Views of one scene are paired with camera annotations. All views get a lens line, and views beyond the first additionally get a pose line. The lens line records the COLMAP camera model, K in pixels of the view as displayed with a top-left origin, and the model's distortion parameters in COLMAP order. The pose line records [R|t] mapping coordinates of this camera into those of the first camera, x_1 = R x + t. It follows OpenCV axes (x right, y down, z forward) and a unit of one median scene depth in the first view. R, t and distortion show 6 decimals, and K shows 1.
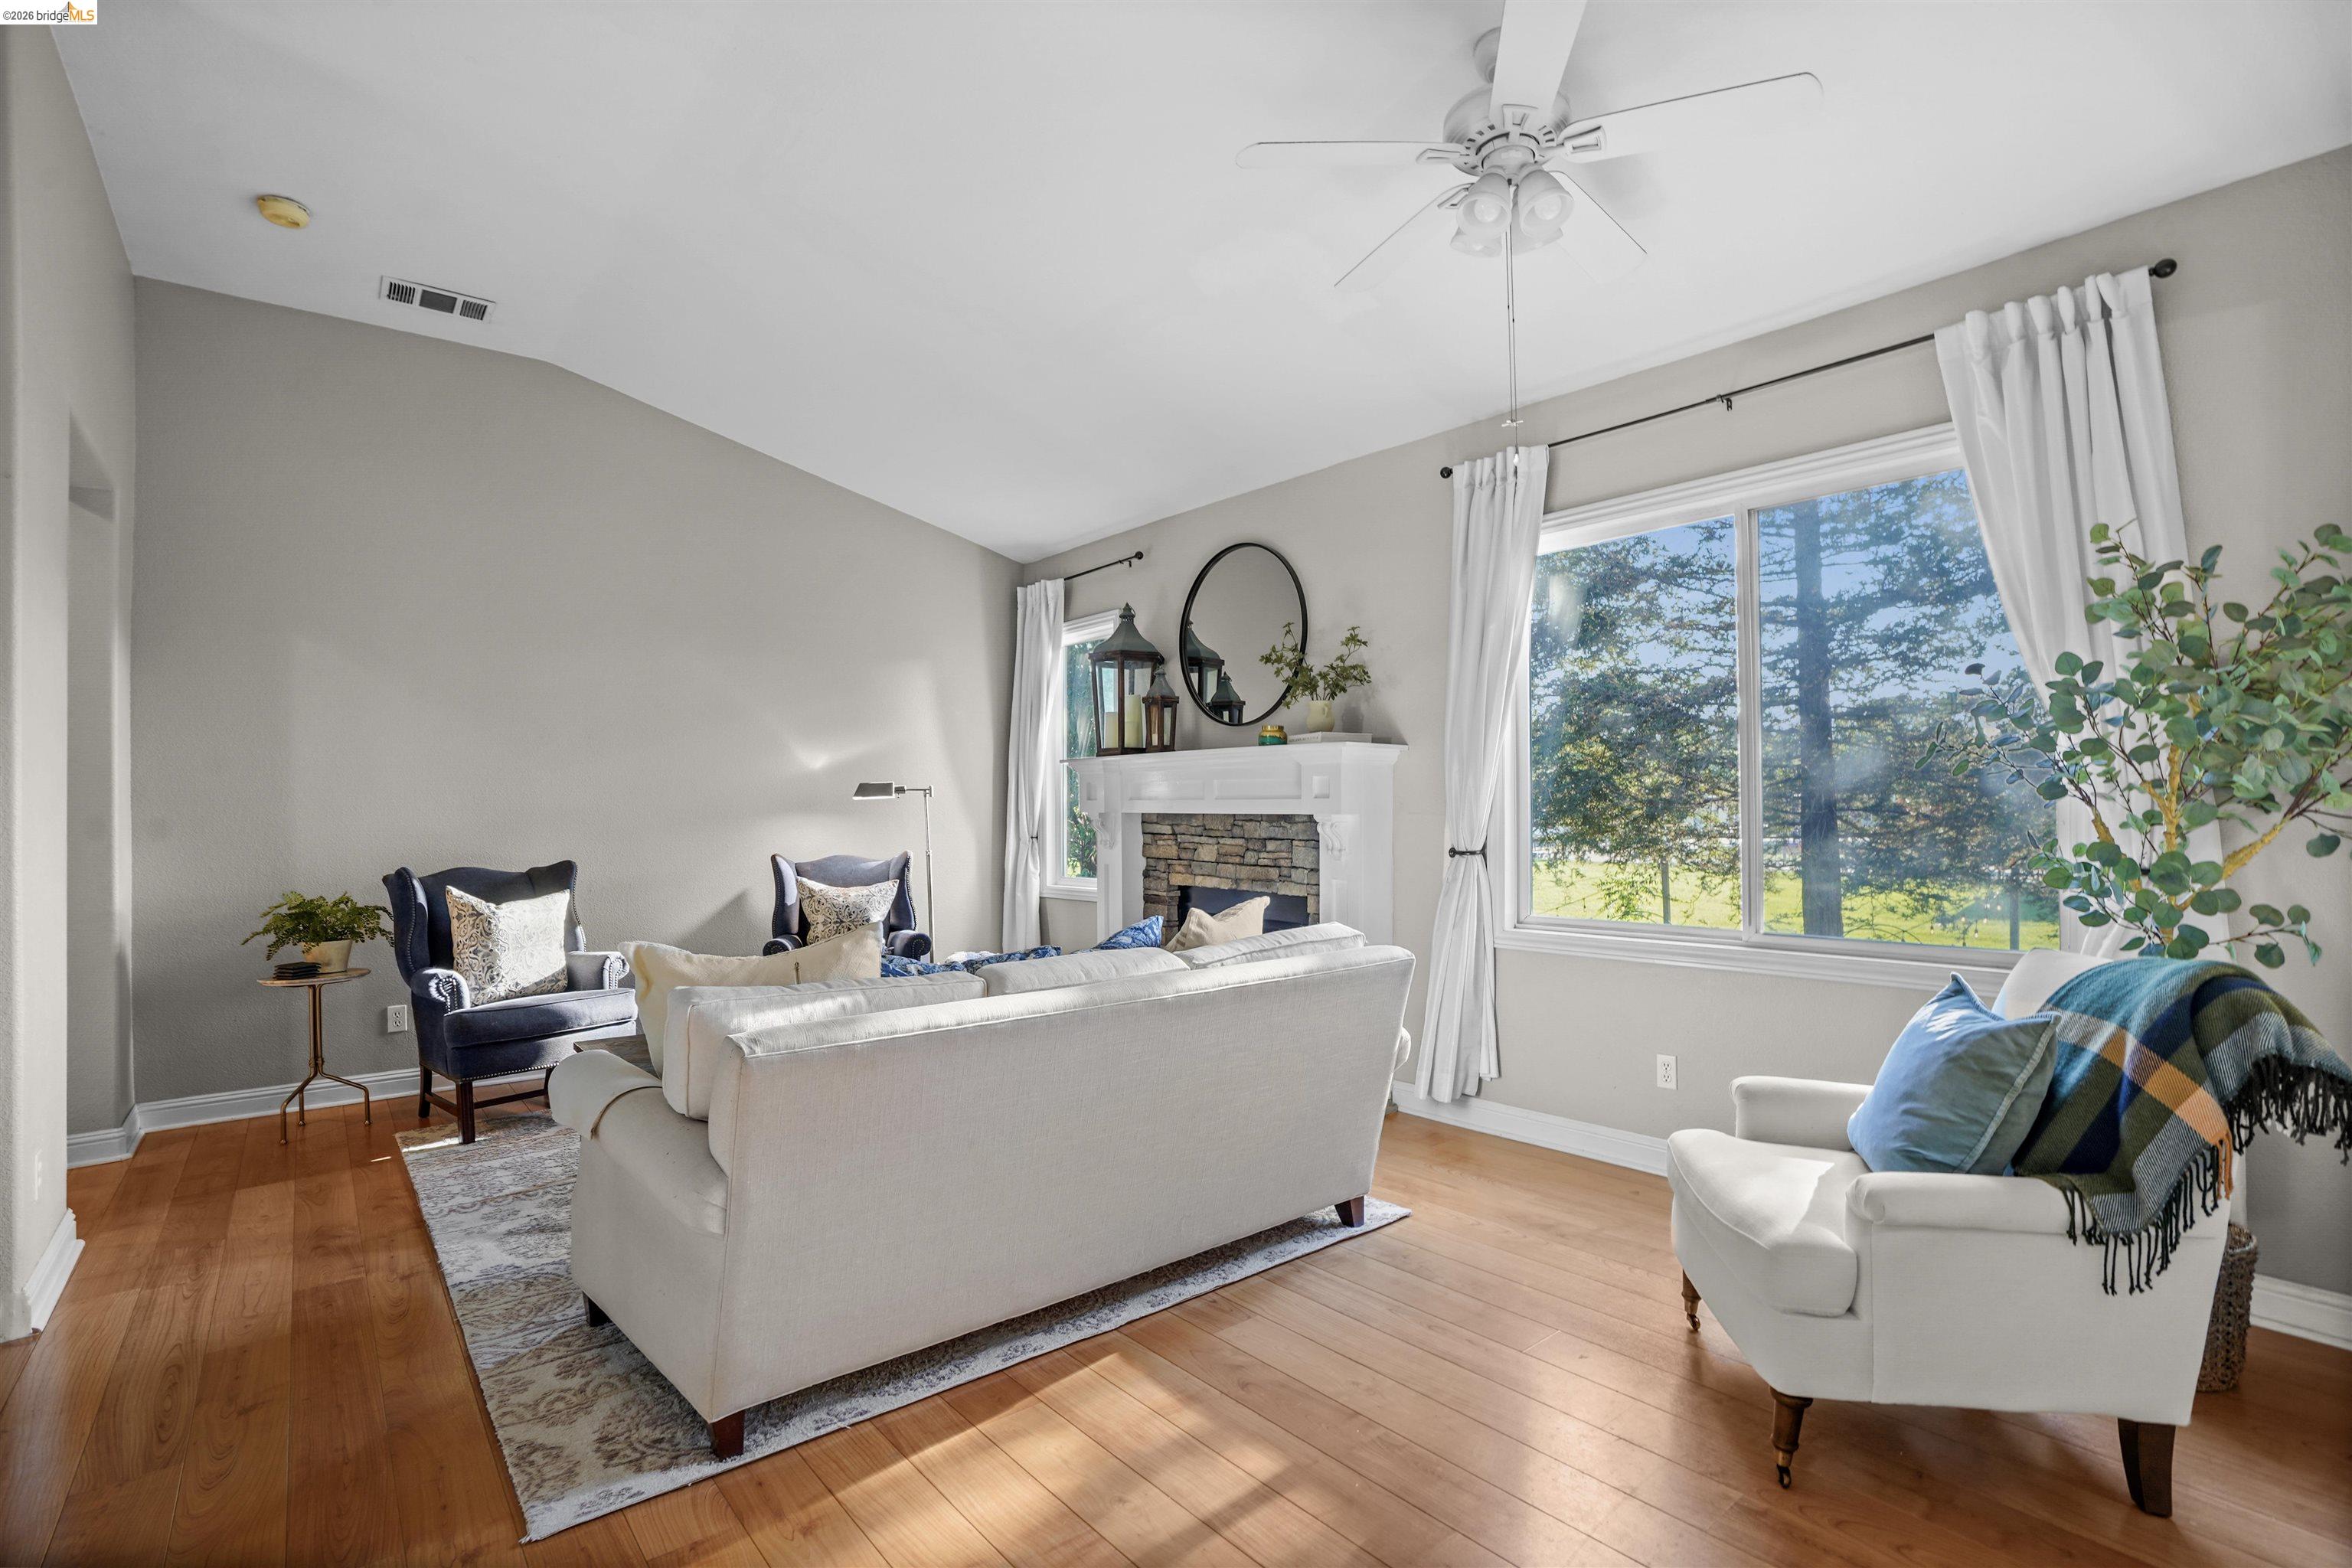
lens RADIAL K [[1136.7, 0, 1207.6], [0, 1136.7, 789.2], [0, 0, 1]] dist [-0.070621, 0.000482]
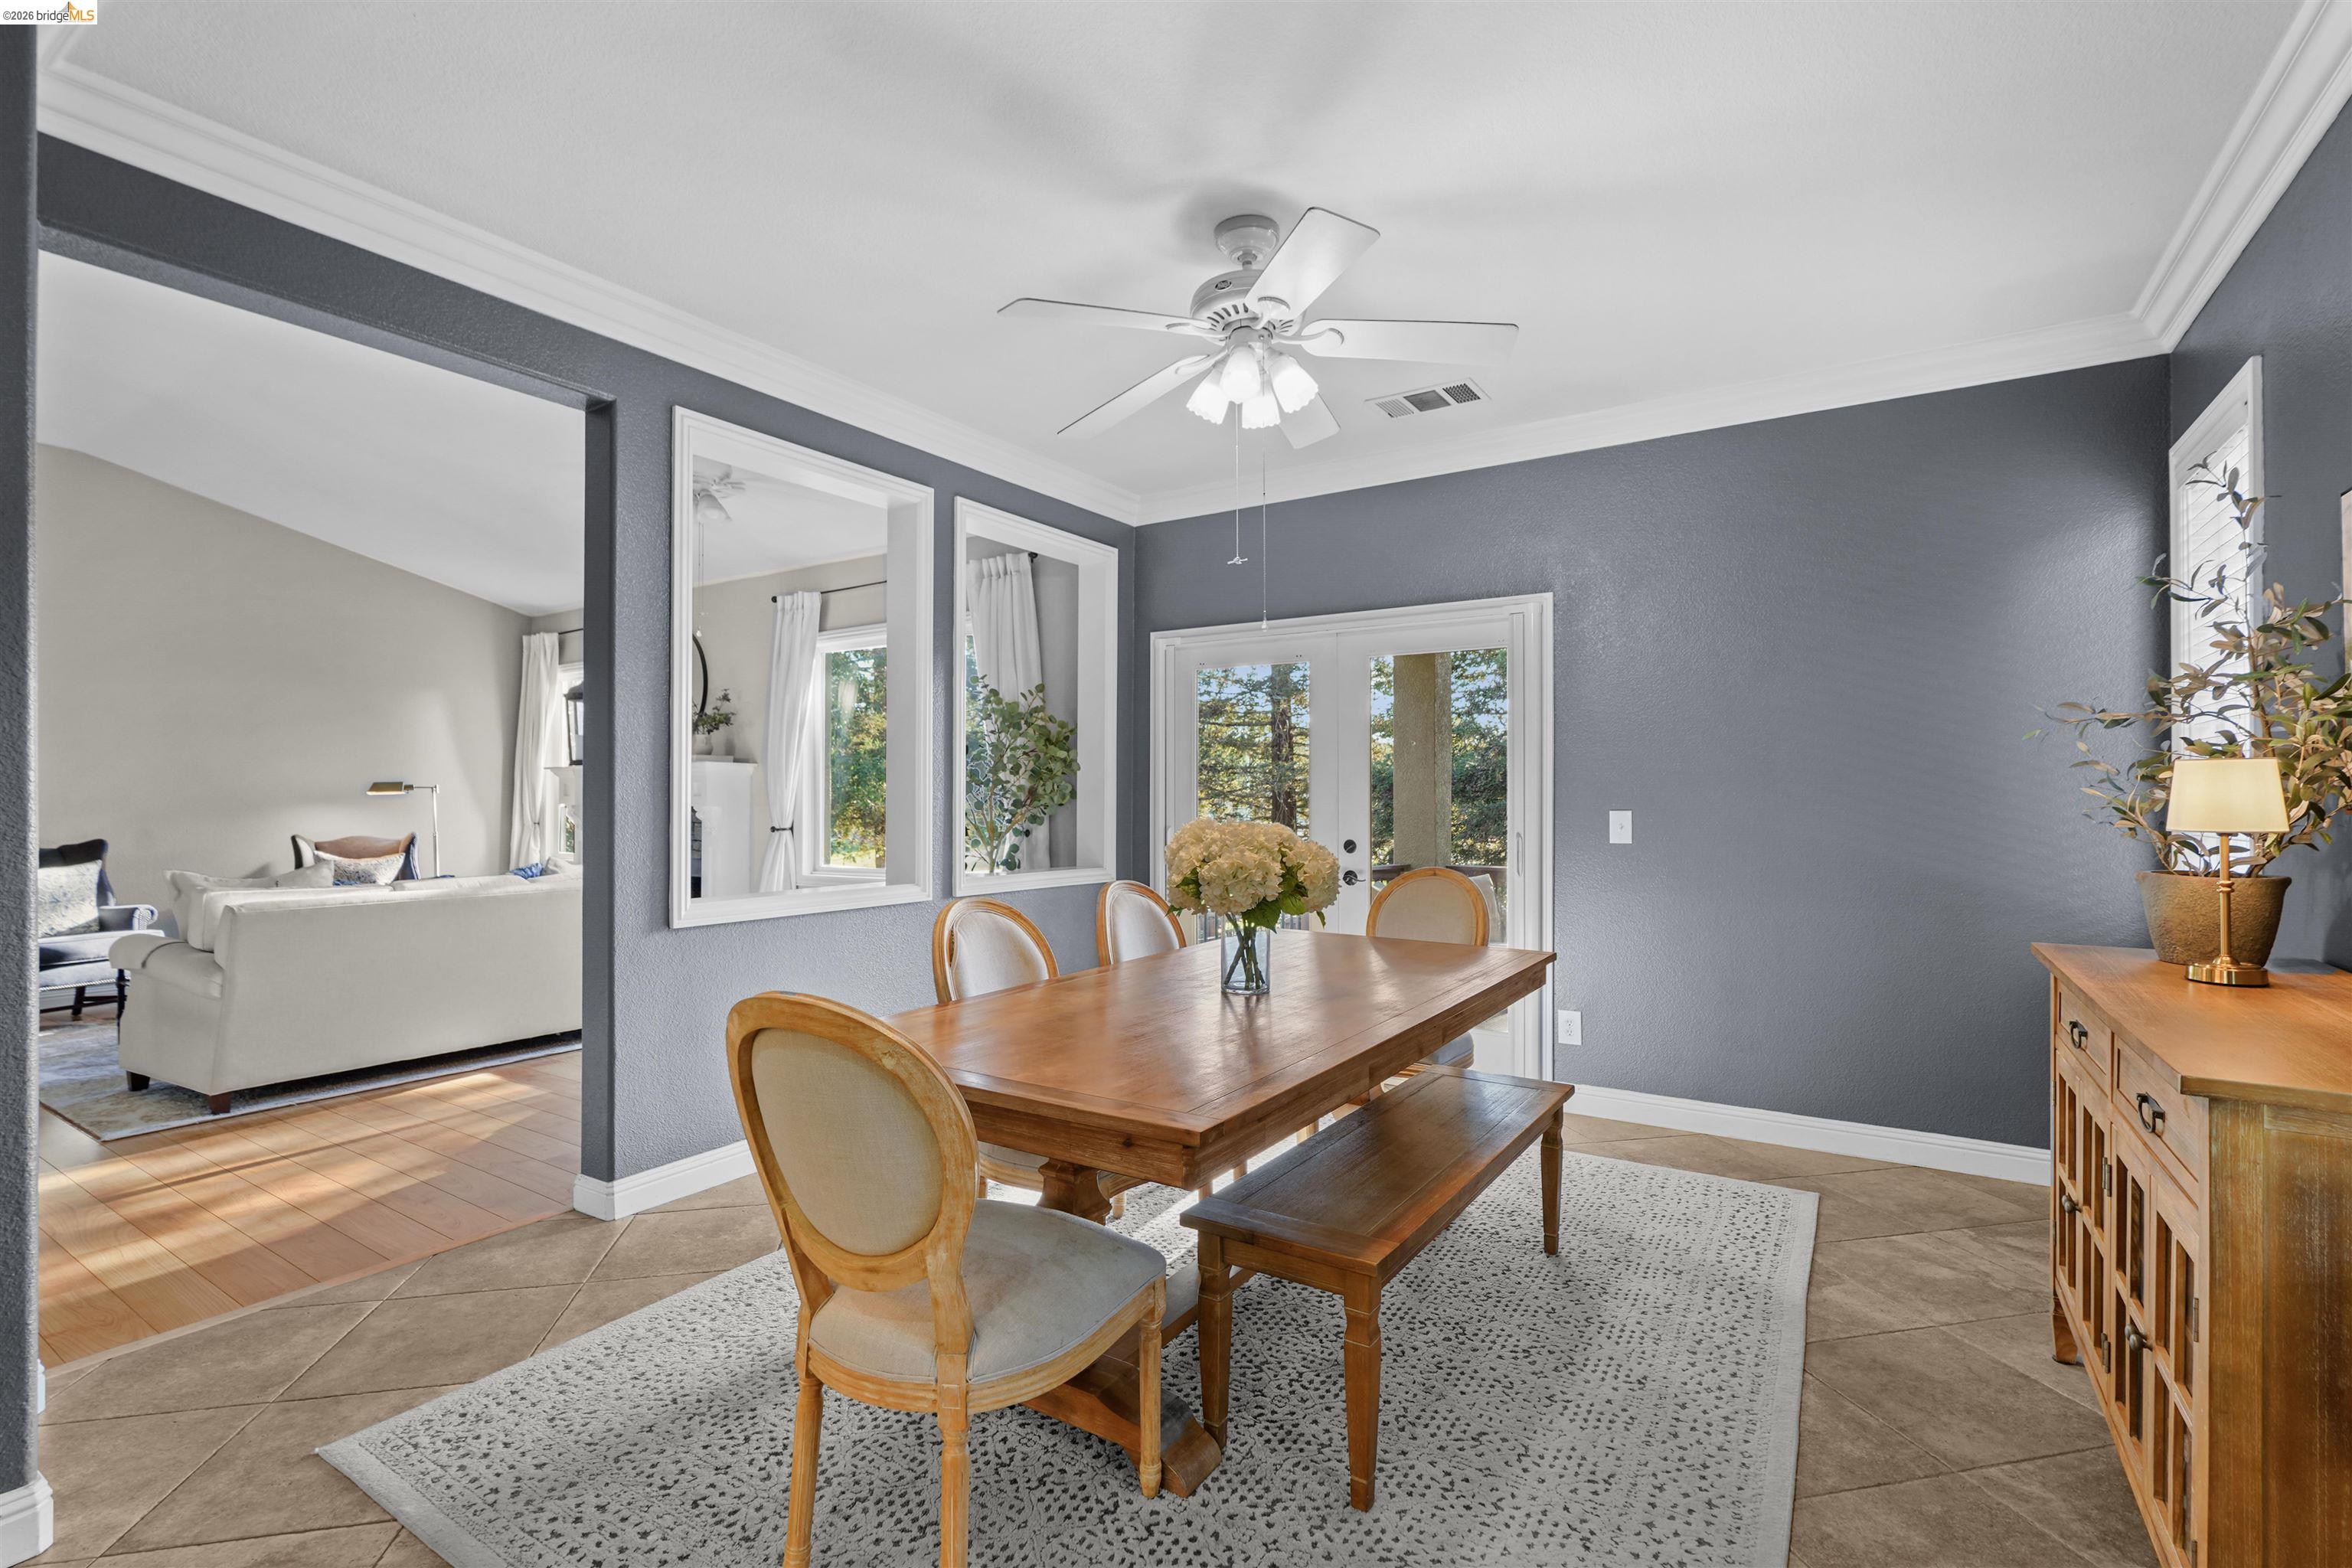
lens RADIAL K [[1086.7, 0, 1176.0], [0, 1086.7, 784.0], [0, 0, 1]] dist [-0.000104, 0.000562]
pose [[0.960146, 0.011664, 0.279256, 0.290320], [-0.010793, 0.999931, -0.004654, -0.008456], [-0.279291, 0.001455, 0.960205, -0.598161]]
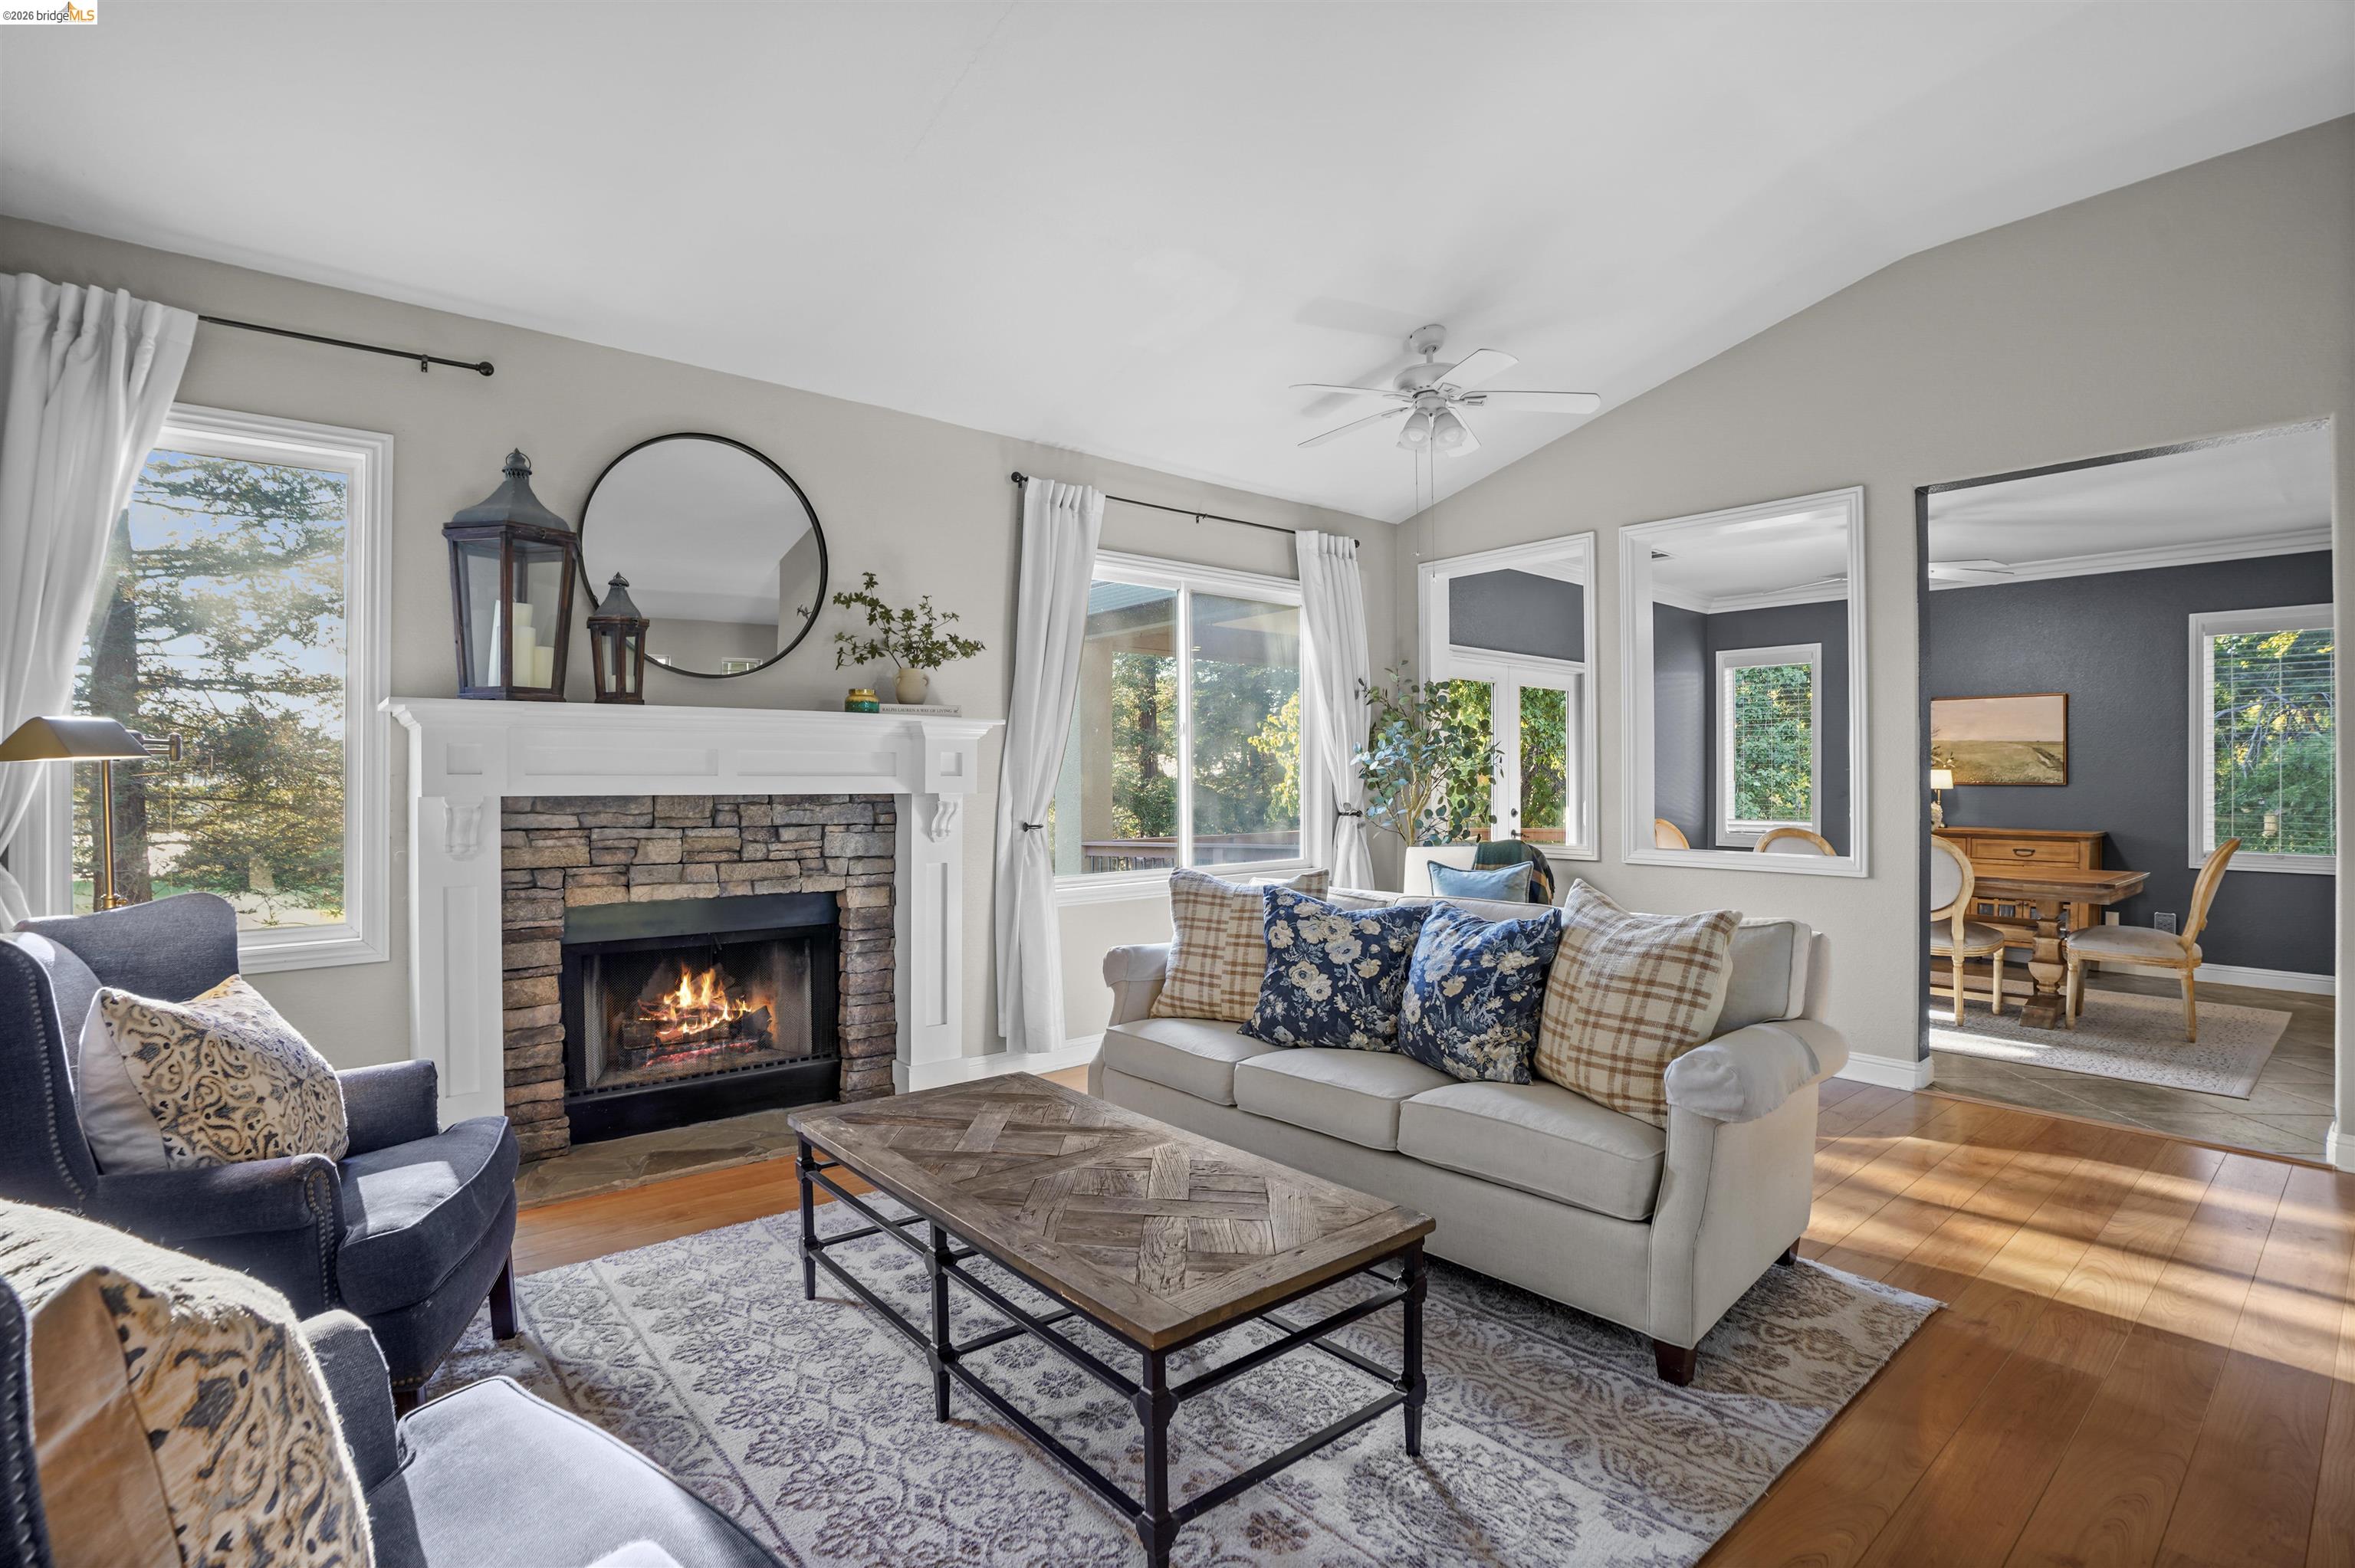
lens RADIAL K [[1080.6, 0, 1202.6], [0, 1080.6, 786.6], [0, 0, 1]] dist [-0.055241, -0.000148]
pose [[-0.019274, 0.006425, 0.999794, -0.717506], [-0.007134, 0.999953, -0.006564, 0.019045], [-0.999789, -0.007259, -0.019227, 0.727106]]
